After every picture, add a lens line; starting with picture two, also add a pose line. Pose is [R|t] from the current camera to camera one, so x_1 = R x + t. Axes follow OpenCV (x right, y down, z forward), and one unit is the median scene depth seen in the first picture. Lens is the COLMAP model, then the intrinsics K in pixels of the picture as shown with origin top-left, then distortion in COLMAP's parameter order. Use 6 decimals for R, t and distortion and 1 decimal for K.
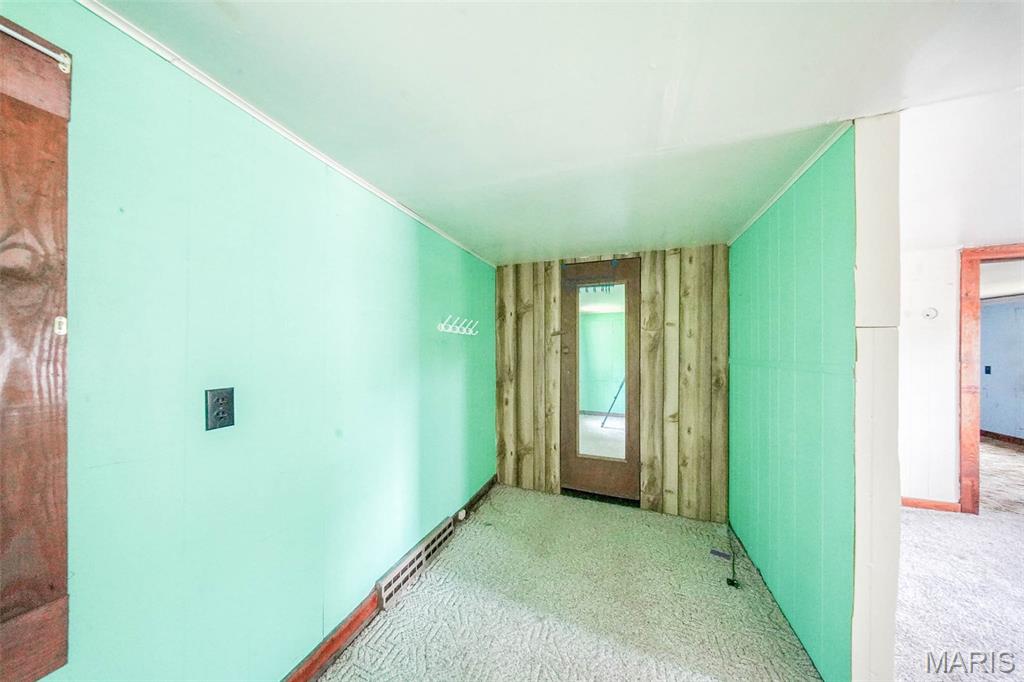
lens RADIAL K [[302.7, 0, 521.1], [0, 302.7, 355.8], [0, 0, 1]] dist [-0.000342, -0.000052]
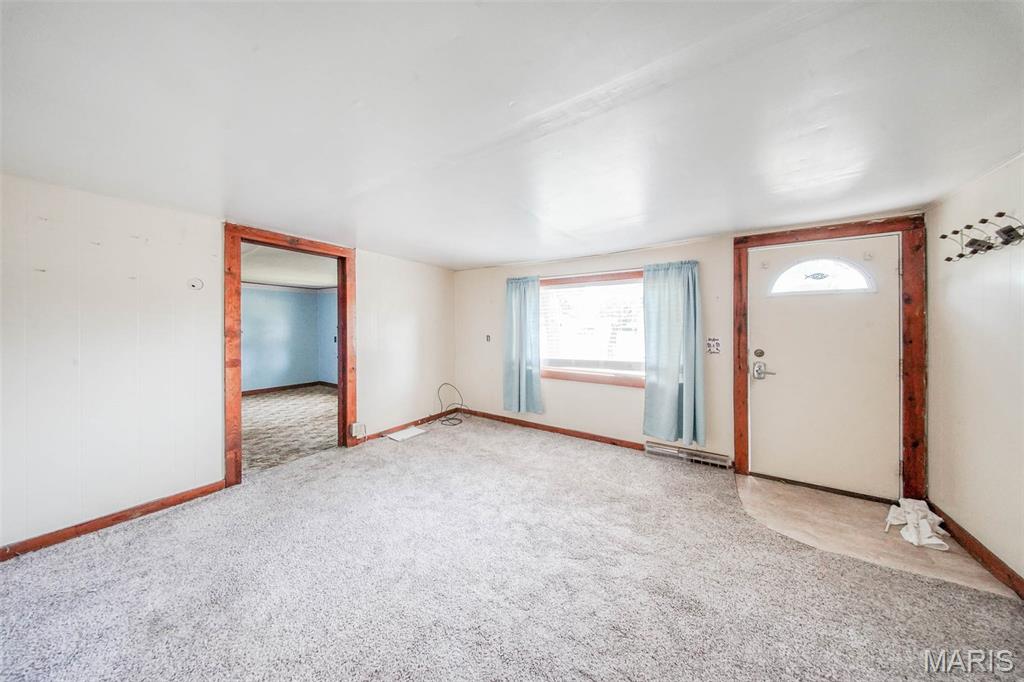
lens RADIAL K [[302.7, 0, 513.4], [0, 302.7, 324.9], [0, 0, 1]] dist [-0.000342, -0.000052]
pose [[0.232917, 0.000825, 0.972496, 0.714674], [0.006648, 0.999975, -0.002441, -0.008340], [-0.972474, 0.007034, 0.232906, -0.152752]]
